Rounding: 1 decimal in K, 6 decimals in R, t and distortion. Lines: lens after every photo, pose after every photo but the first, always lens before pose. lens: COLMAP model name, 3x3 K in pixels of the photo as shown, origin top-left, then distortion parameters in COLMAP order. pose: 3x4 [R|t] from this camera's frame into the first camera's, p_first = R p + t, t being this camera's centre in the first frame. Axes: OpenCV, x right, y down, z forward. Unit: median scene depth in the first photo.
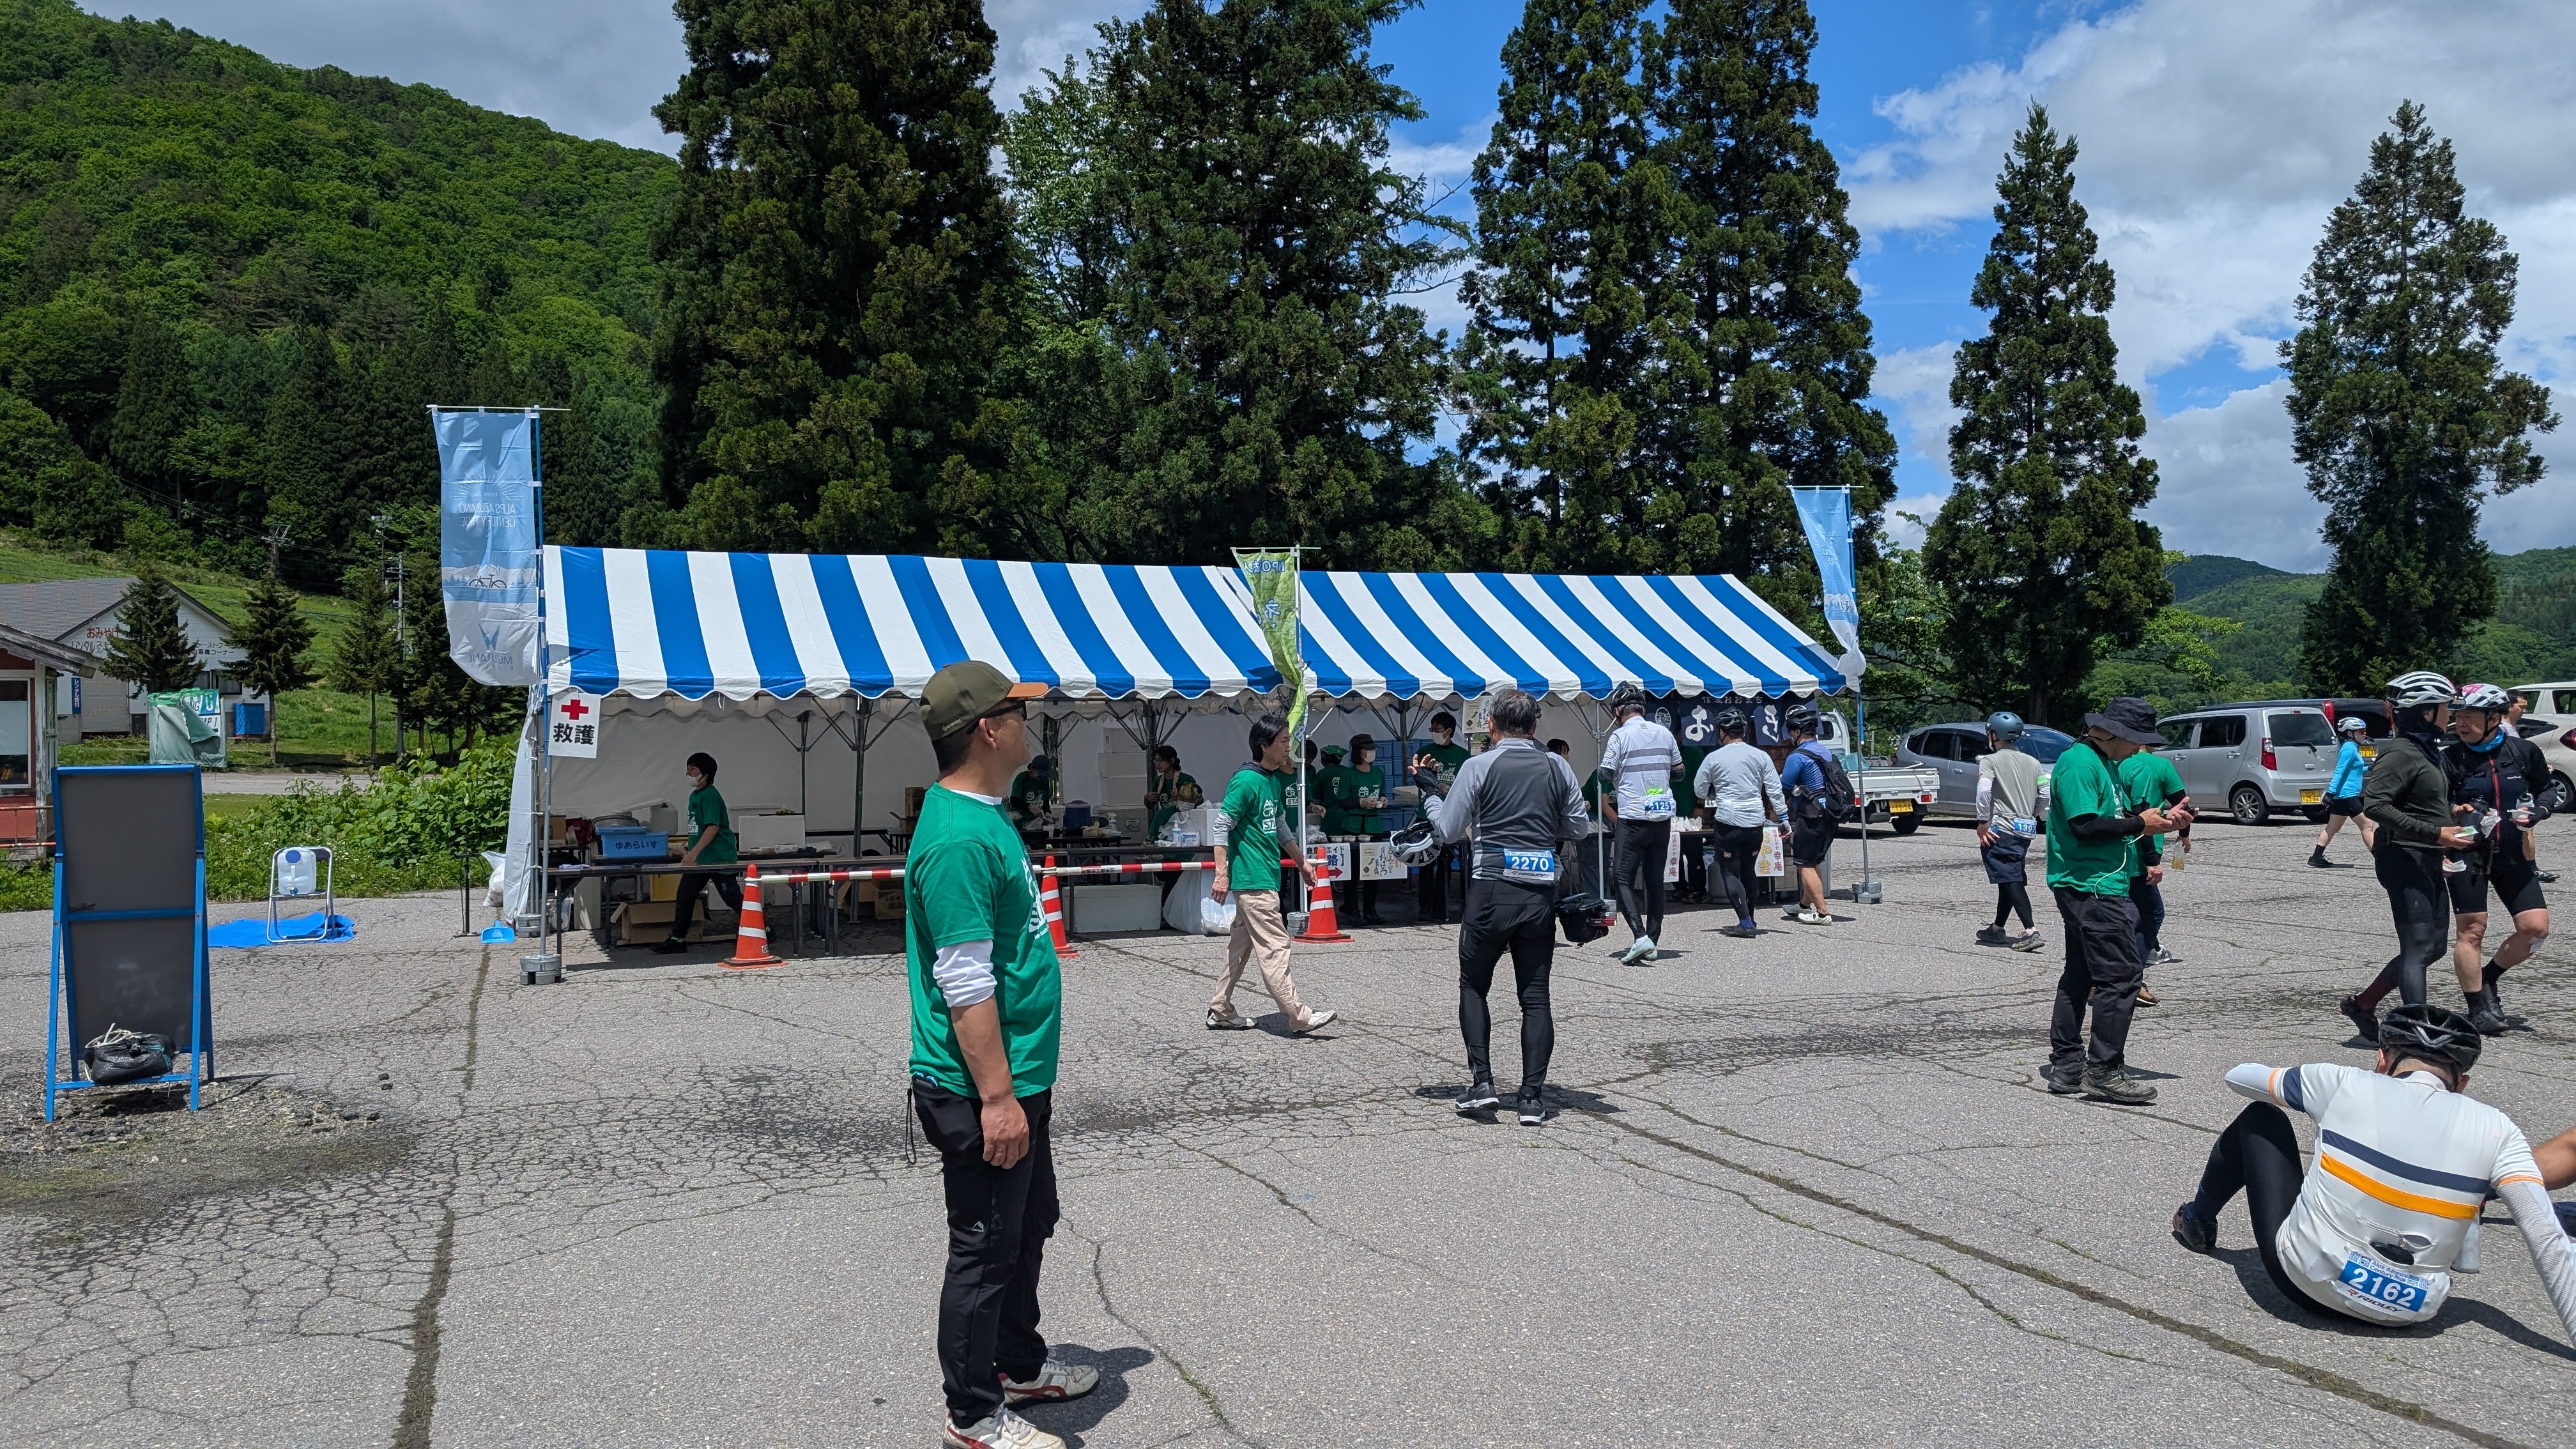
lens RADIAL K [[1801.0, 0, 1300.8], [0, 1801.0, 734.6], [0, 0, 1]] dist [0.006436, -0.017095]
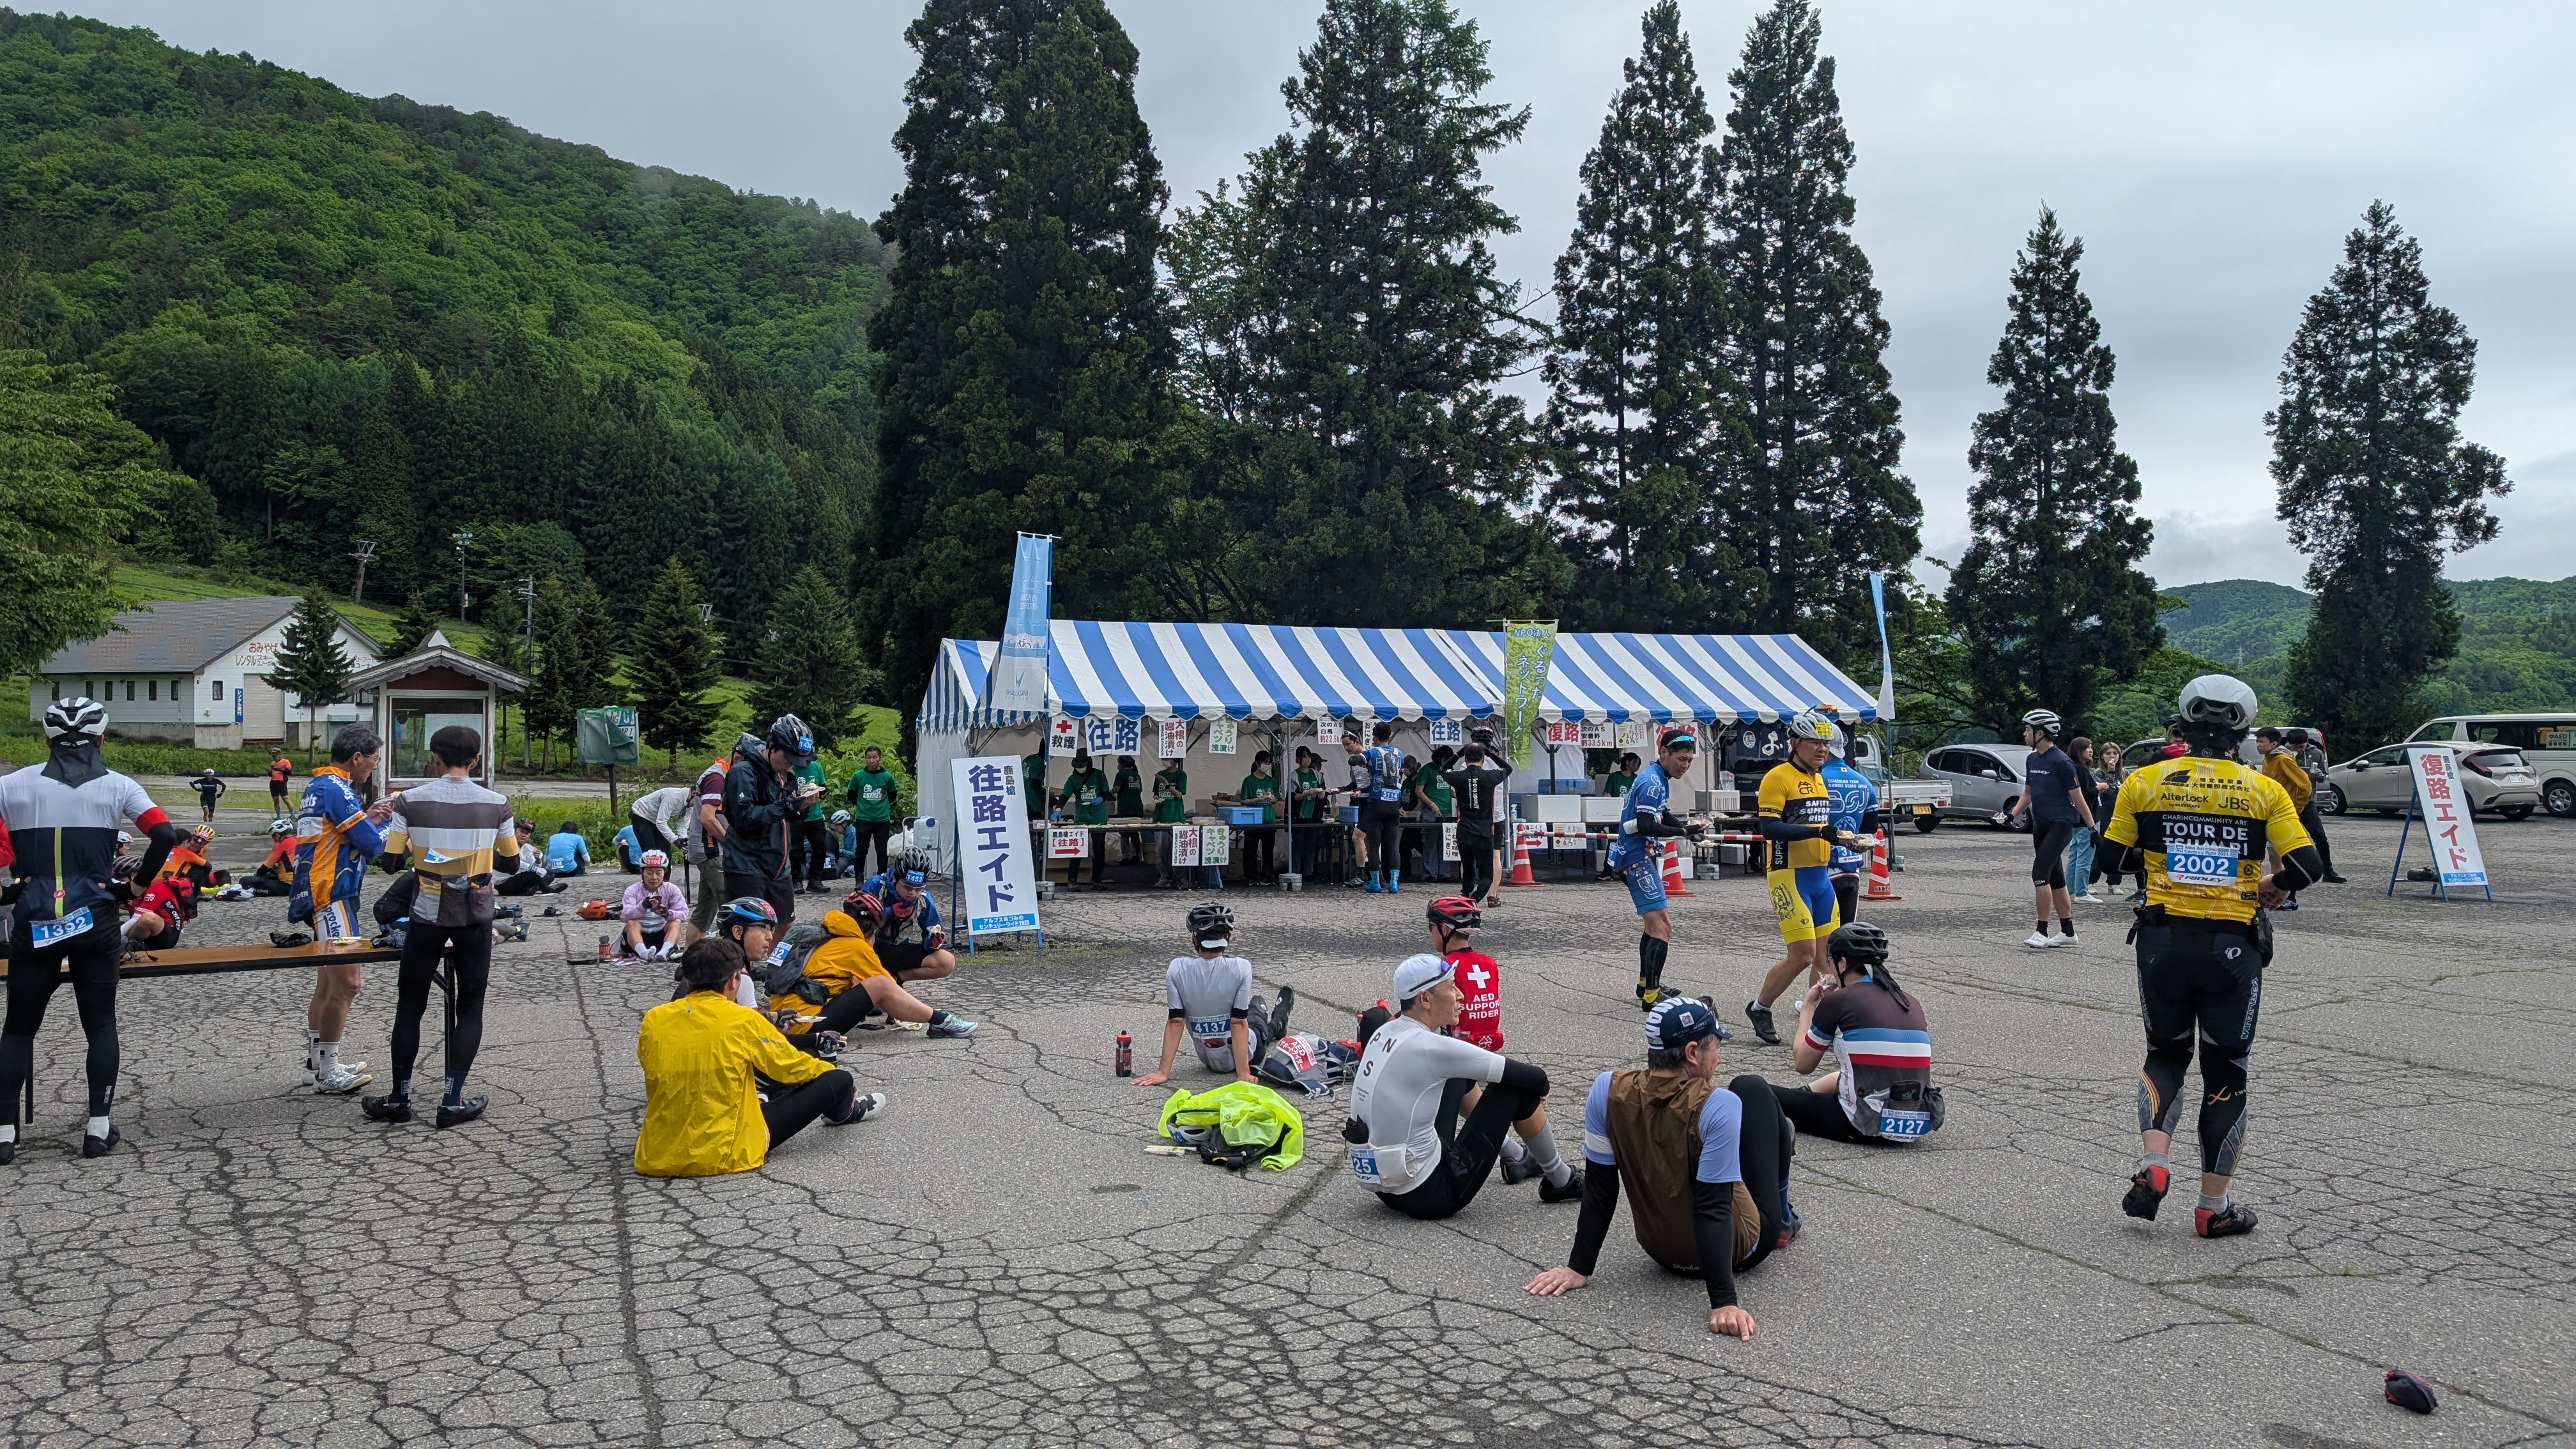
lens RADIAL K [[1801.0, 0, 1274.5], [0, 1801.0, 716.9], [0, 0, 1]] dist [0.006436, -0.017095]
pose [[0.999540, 0.009432, -0.028812, -0.047548], [-0.010002, 0.999756, -0.019694, 0.001832], [0.028619, 0.019973, 0.999391, -0.156538]]
